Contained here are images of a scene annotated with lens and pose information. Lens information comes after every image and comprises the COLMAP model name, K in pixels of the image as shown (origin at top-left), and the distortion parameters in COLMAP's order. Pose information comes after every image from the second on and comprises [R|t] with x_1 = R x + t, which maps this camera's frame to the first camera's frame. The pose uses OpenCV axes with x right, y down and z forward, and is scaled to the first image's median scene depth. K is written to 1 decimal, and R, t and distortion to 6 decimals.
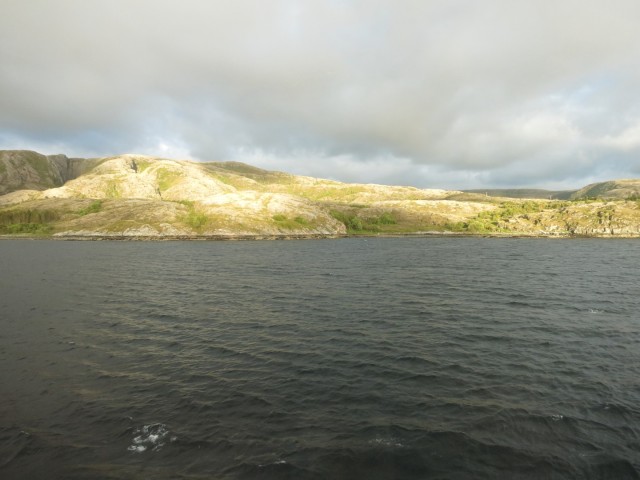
lens RADIAL K [[268.5, 0, 320.0], [0, 268.5, 240.0], [0, 0, 1]] dist [-0.001589, -0.000294]
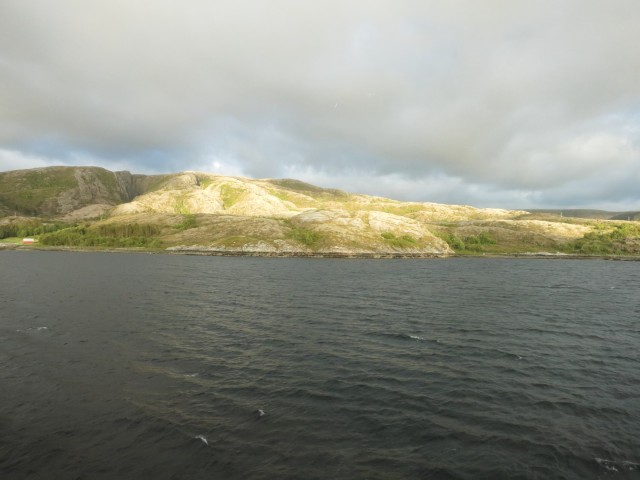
lens RADIAL K [[268.5, 0, 320.0], [0, 268.5, 240.0], [0, 0, 1]] dist [-0.001589, -0.000294]
pose [[0.999093, 0.016901, -0.039081, -0.197962], [-0.019365, 0.997790, -0.063562, -0.000232], [0.037920, 0.064261, 0.997212, 0.007357]]
